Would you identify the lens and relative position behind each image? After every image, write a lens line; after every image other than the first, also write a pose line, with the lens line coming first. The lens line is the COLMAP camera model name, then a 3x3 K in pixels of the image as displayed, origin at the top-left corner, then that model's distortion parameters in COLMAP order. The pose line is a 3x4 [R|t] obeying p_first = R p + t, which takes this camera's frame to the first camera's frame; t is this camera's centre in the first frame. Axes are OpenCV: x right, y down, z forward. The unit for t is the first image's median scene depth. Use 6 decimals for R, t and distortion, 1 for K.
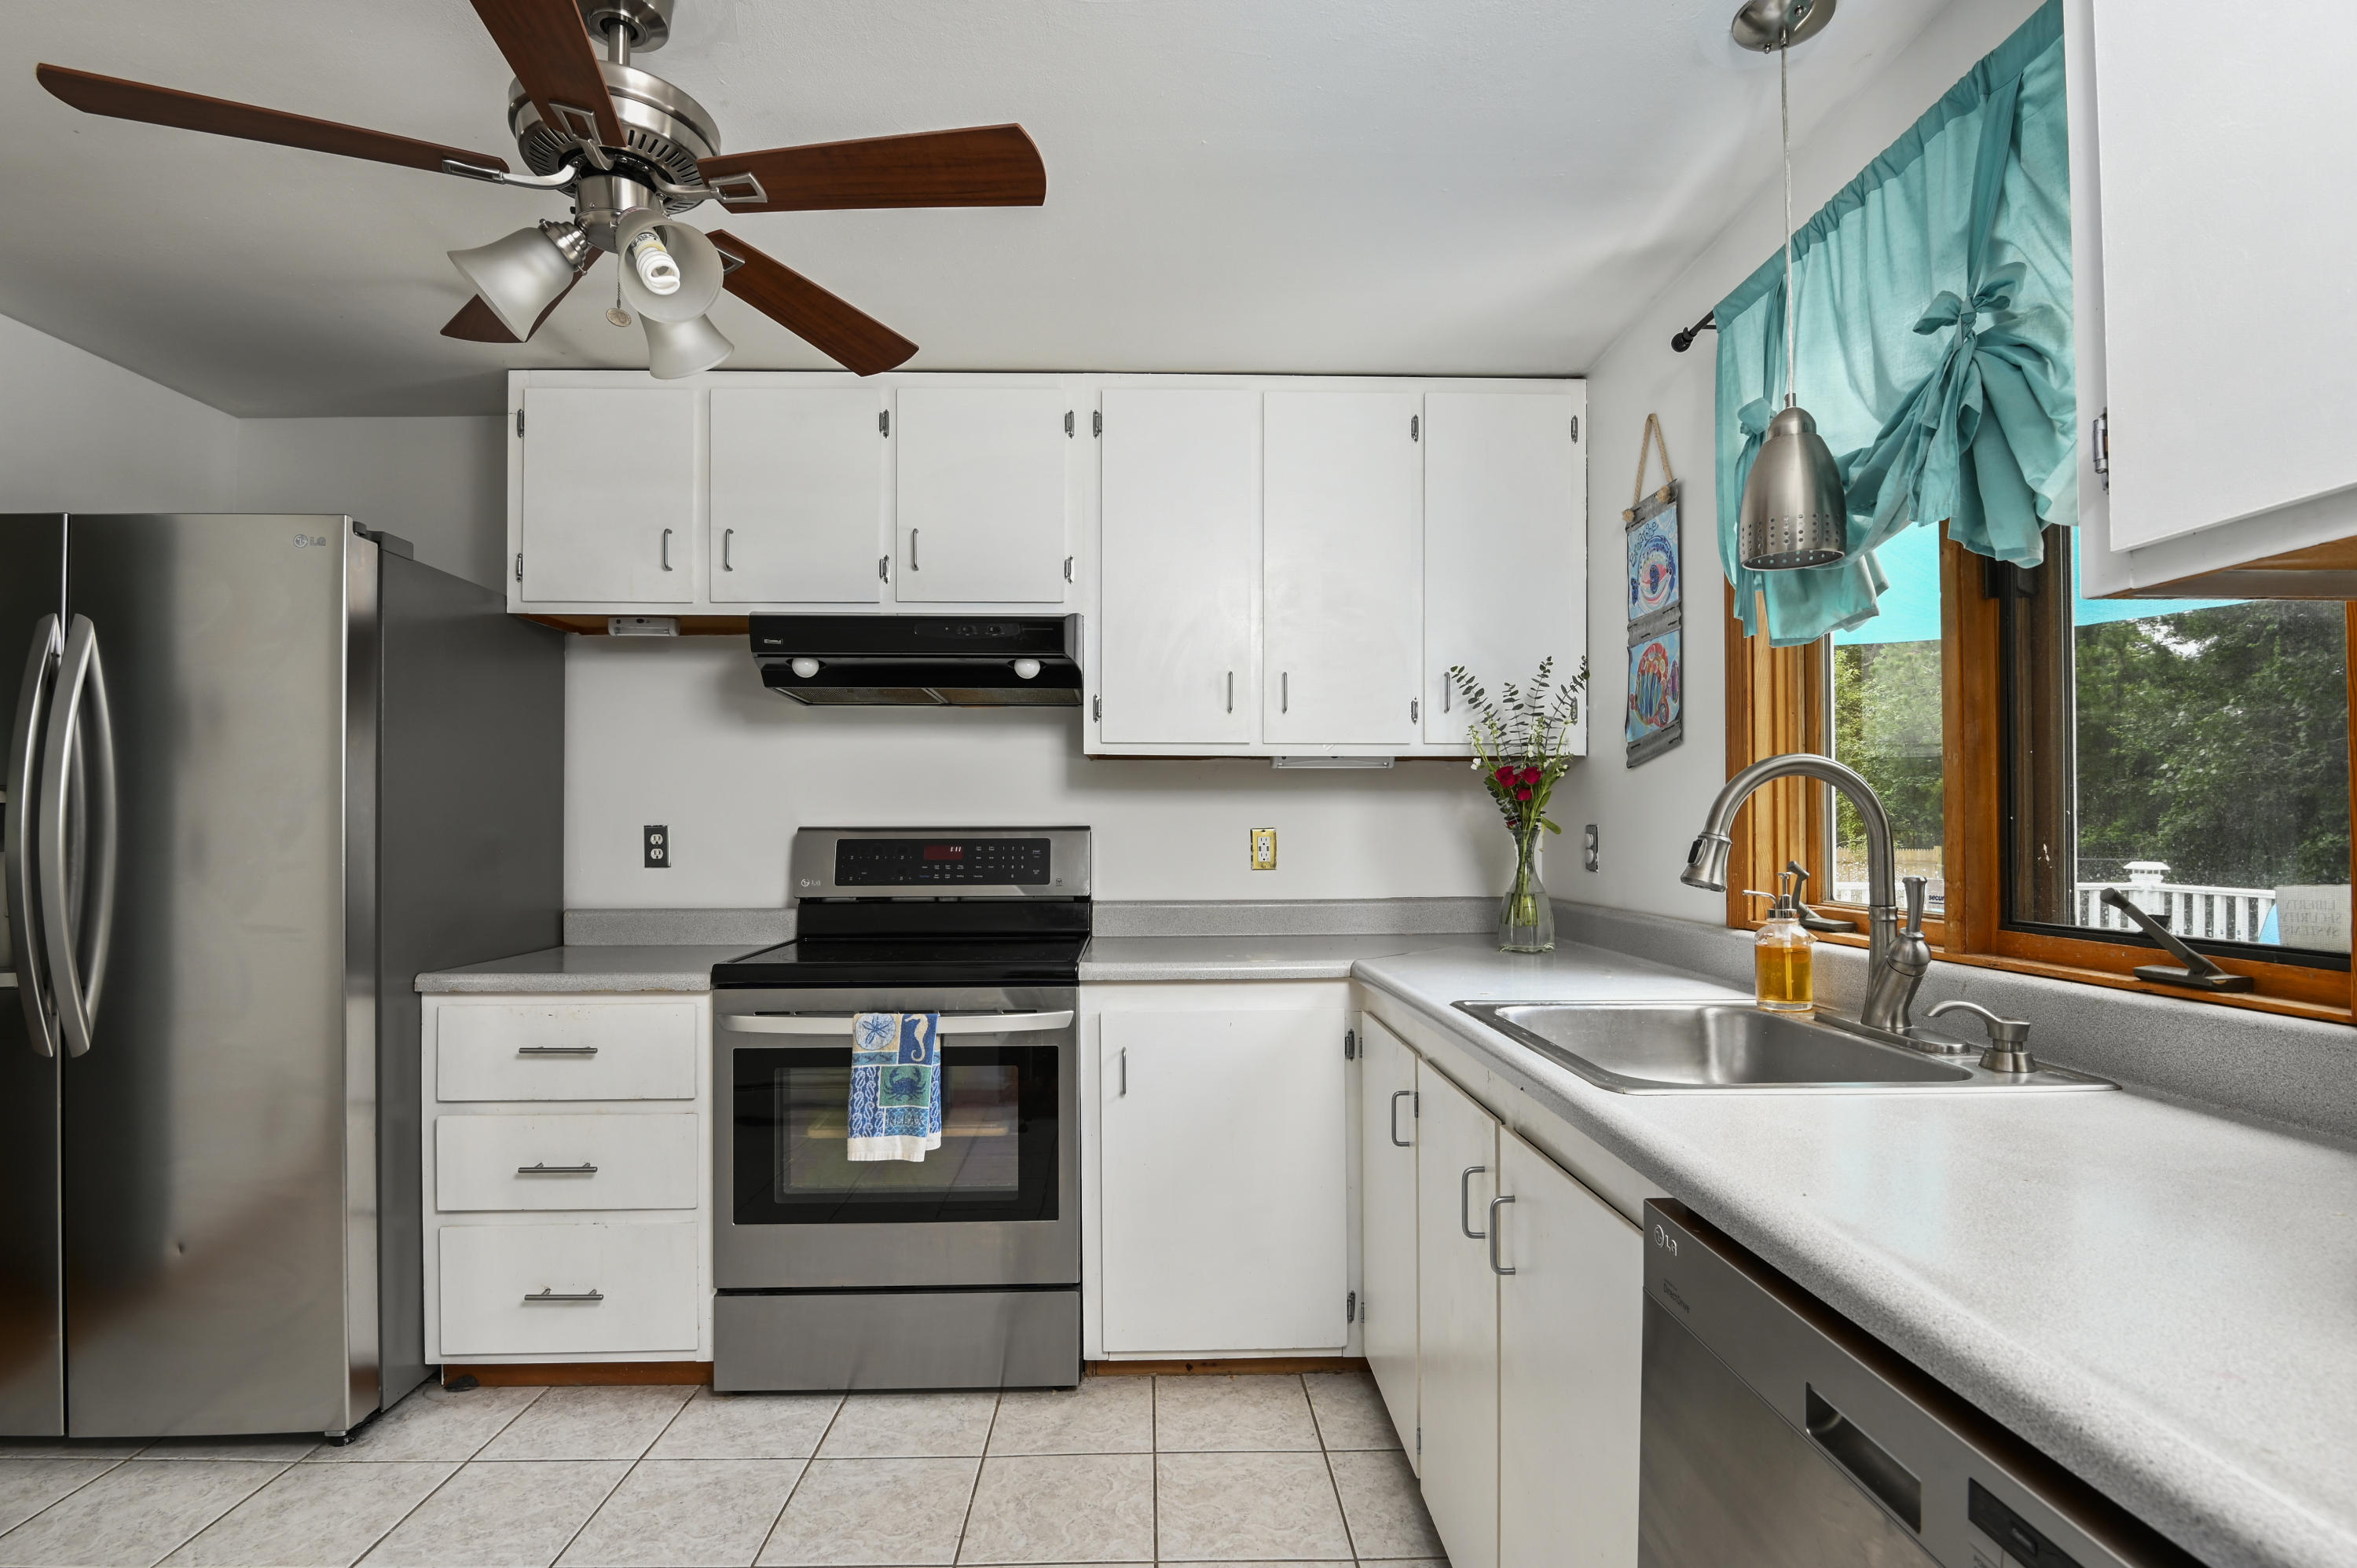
lens RADIAL K [[1108.2, 0, 1173.8], [0, 1108.2, 803.8], [0, 0, 1]] dist [-0.023568, -0.000225]
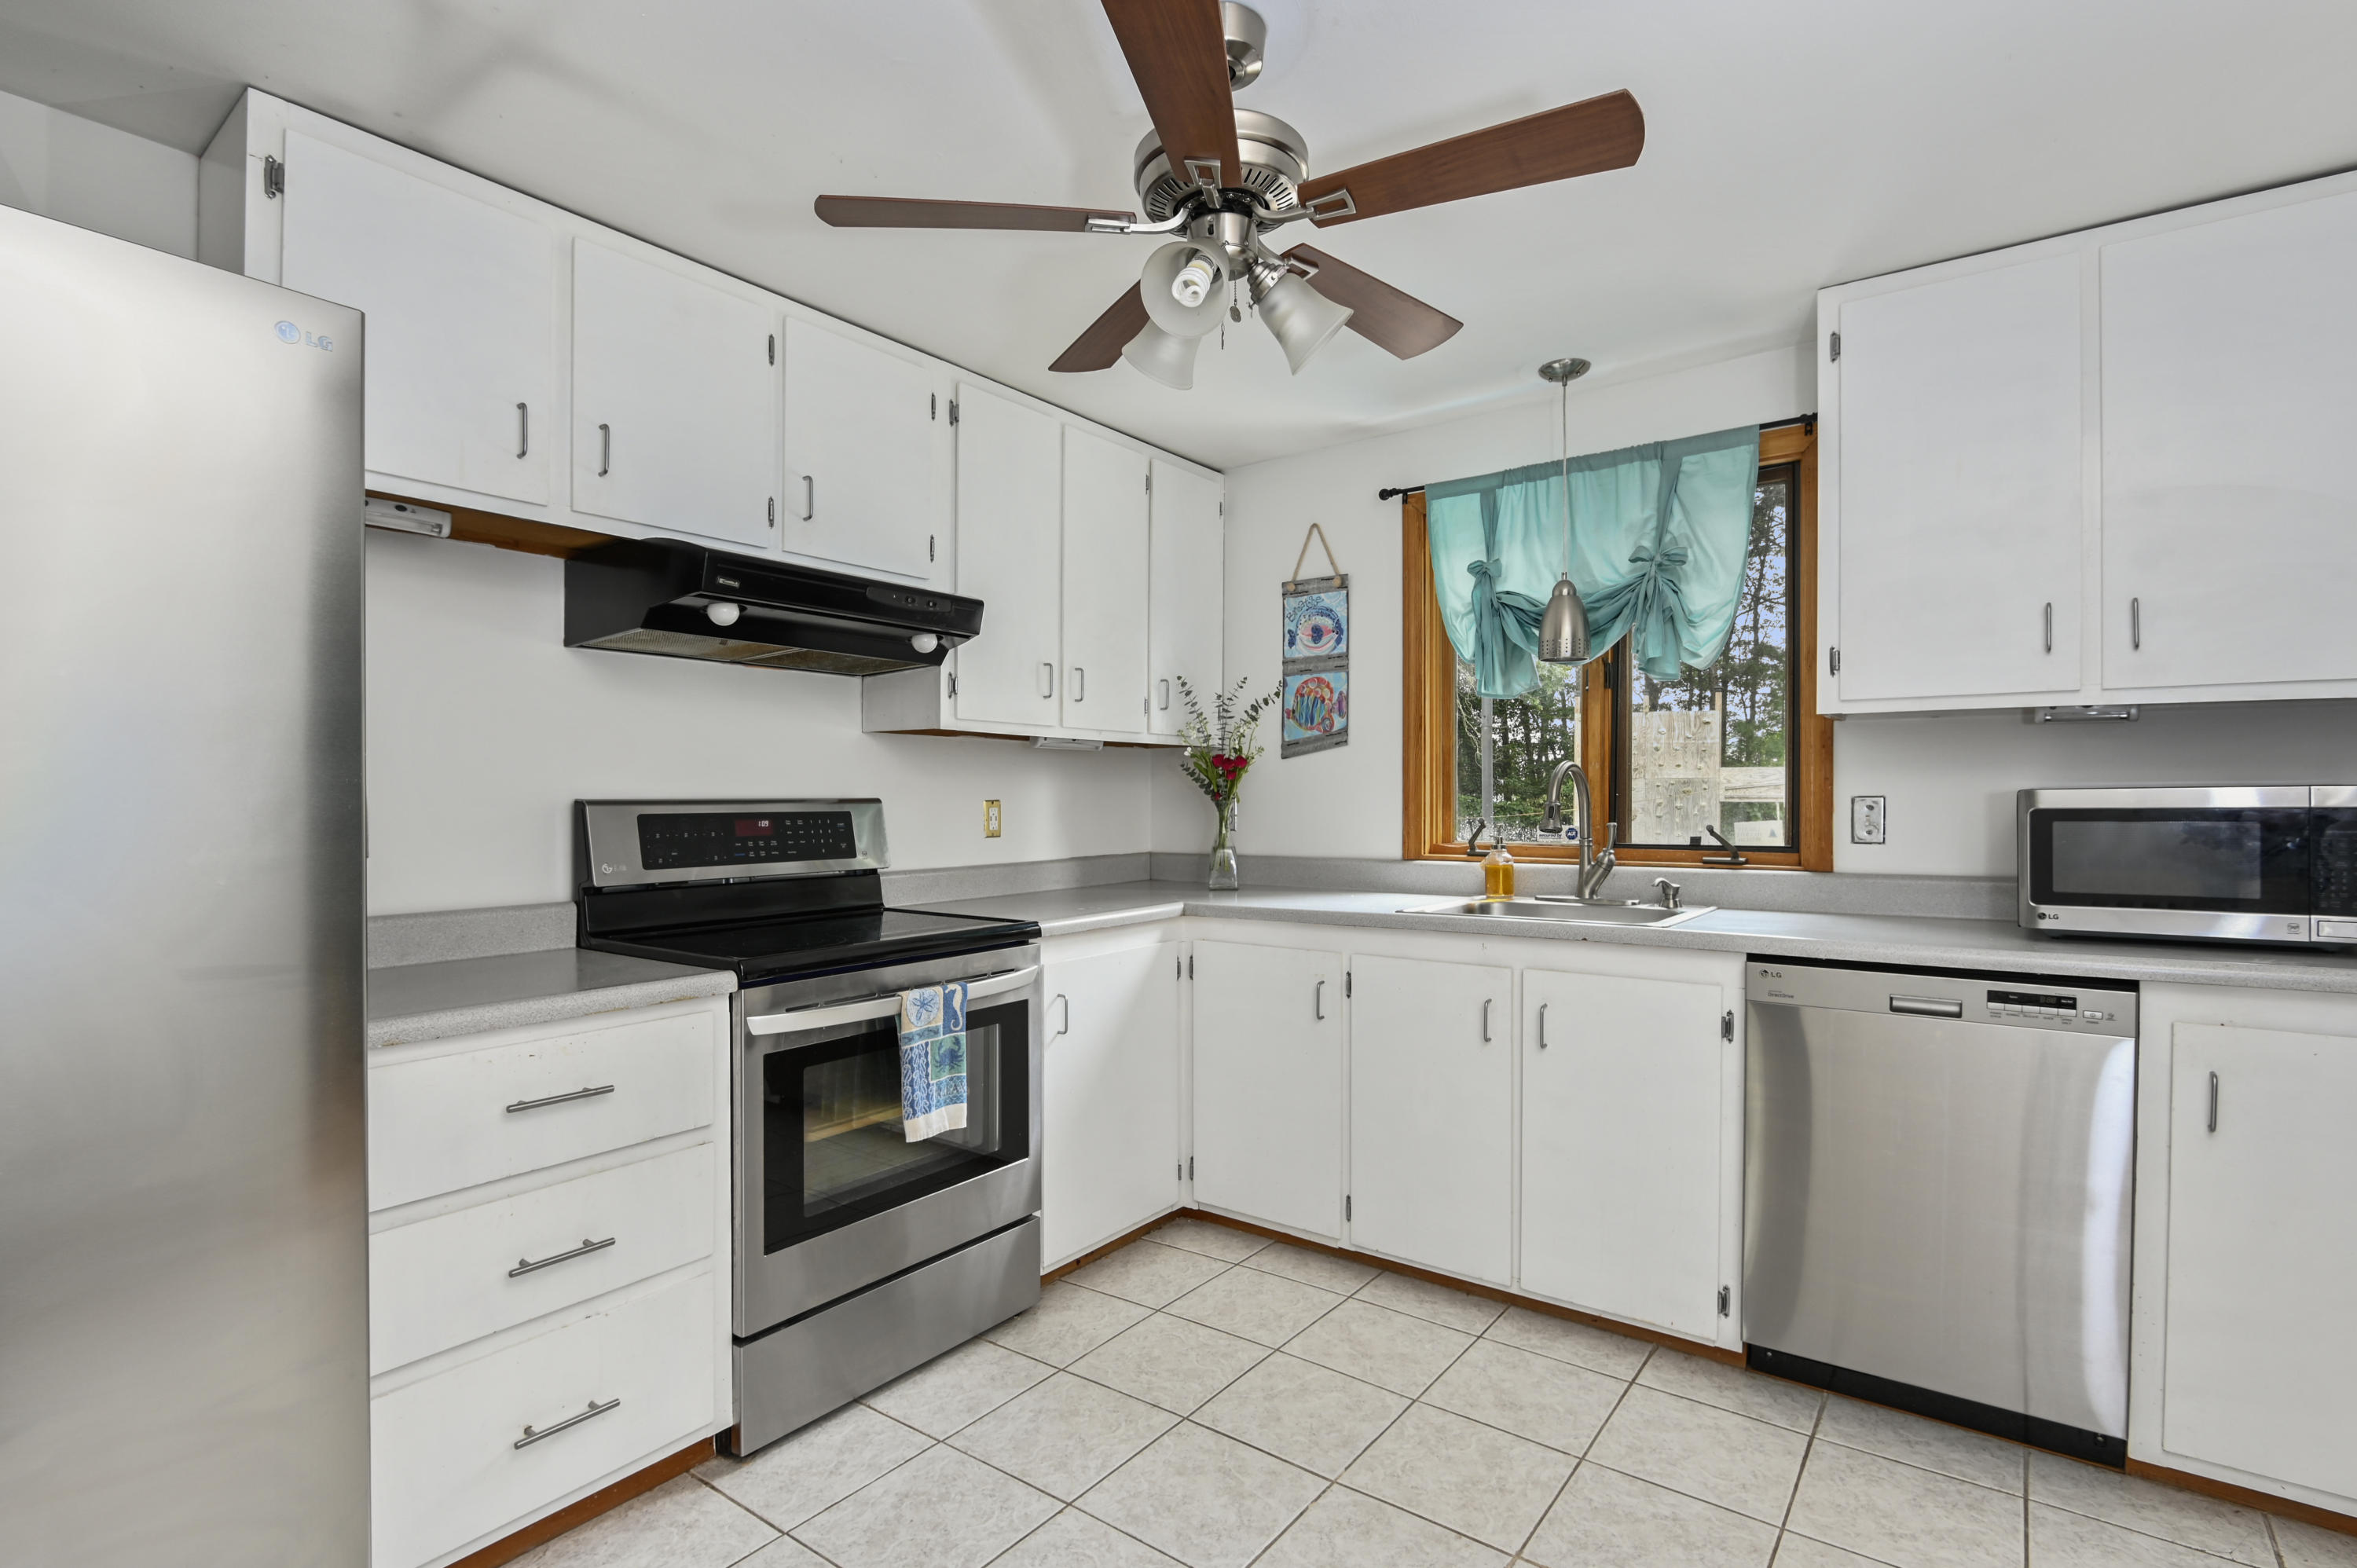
lens RADIAL K [[1108.2, 0, 1161.5], [0, 1108.2, 795.2], [0, 0, 1]] dist [-0.023568, -0.000225]
pose [[0.627315, 0.002487, 0.778761, -0.873752], [-0.015621, 0.999834, 0.009389, 0.004839], [-0.778609, -0.018055, 0.627250, 0.213838]]
